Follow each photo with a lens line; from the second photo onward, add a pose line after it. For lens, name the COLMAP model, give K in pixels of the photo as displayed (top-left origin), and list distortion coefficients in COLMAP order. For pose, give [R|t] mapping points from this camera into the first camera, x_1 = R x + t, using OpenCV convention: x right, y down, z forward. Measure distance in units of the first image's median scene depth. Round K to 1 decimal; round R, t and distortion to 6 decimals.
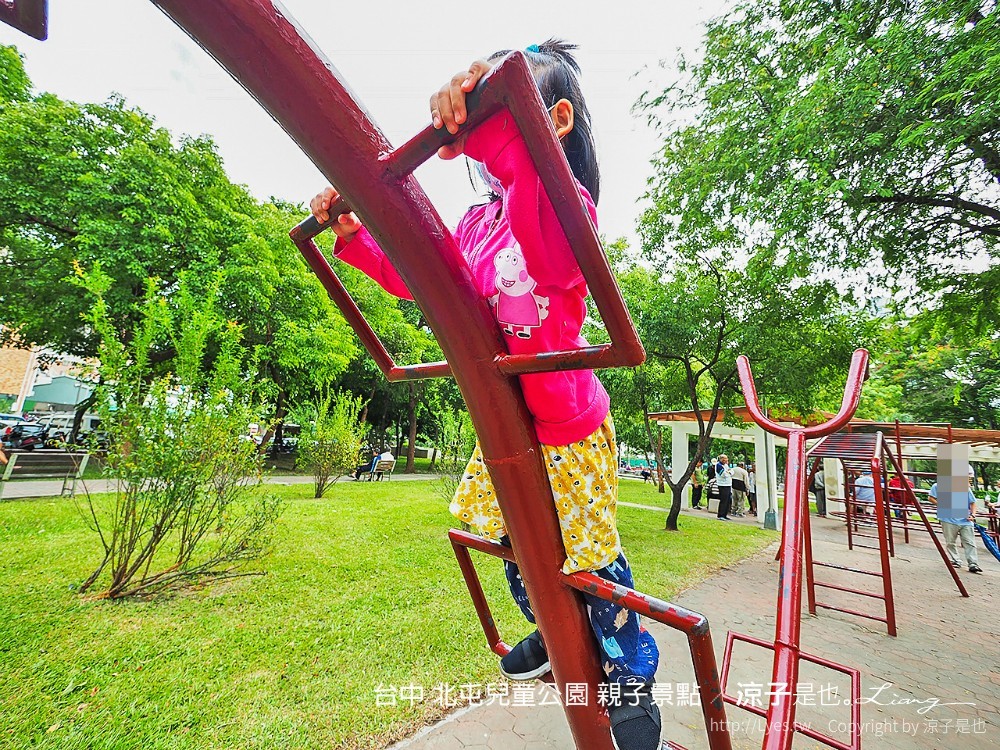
lens RADIAL K [[443.3, 0, 500.0], [0, 443.3, 375.0], [0, 0, 1]] dist [-0.003089, -0.000821]
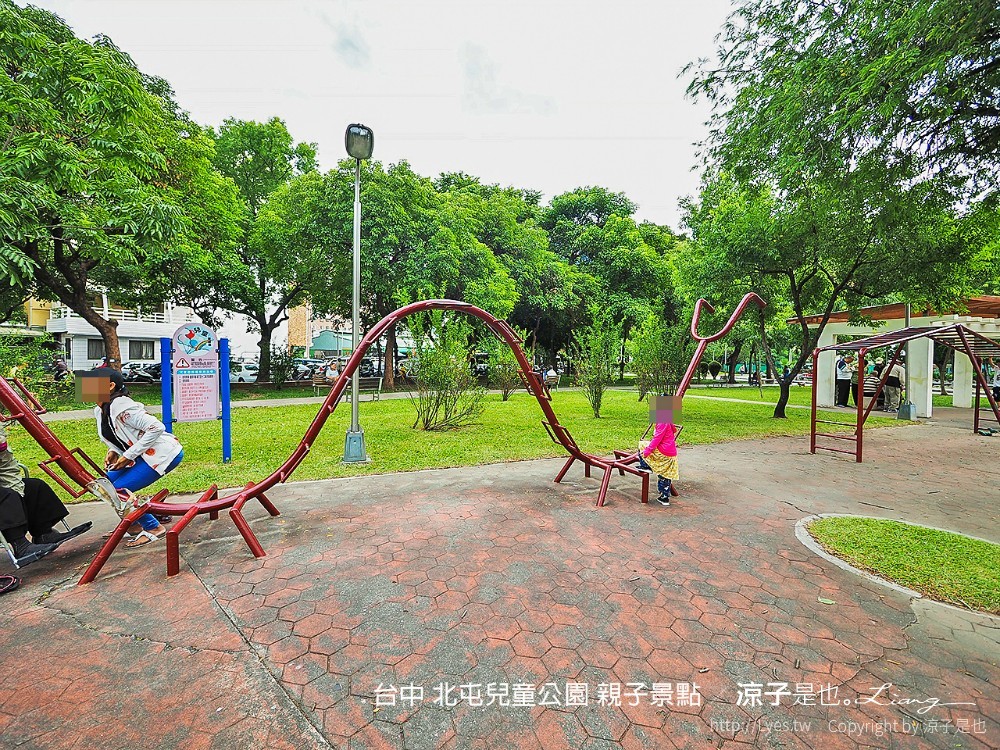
lens RADIAL K [[443.3, 0, 500.0], [0, 443.3, 375.0], [0, 0, 1]] dist [-0.003089, -0.000821]
pose [[0.922140, -0.051405, -0.383425, 0.153935], [0.119080, 0.980727, 0.154904, -0.040431], [0.368072, -0.188502, 0.910489, -0.351476]]
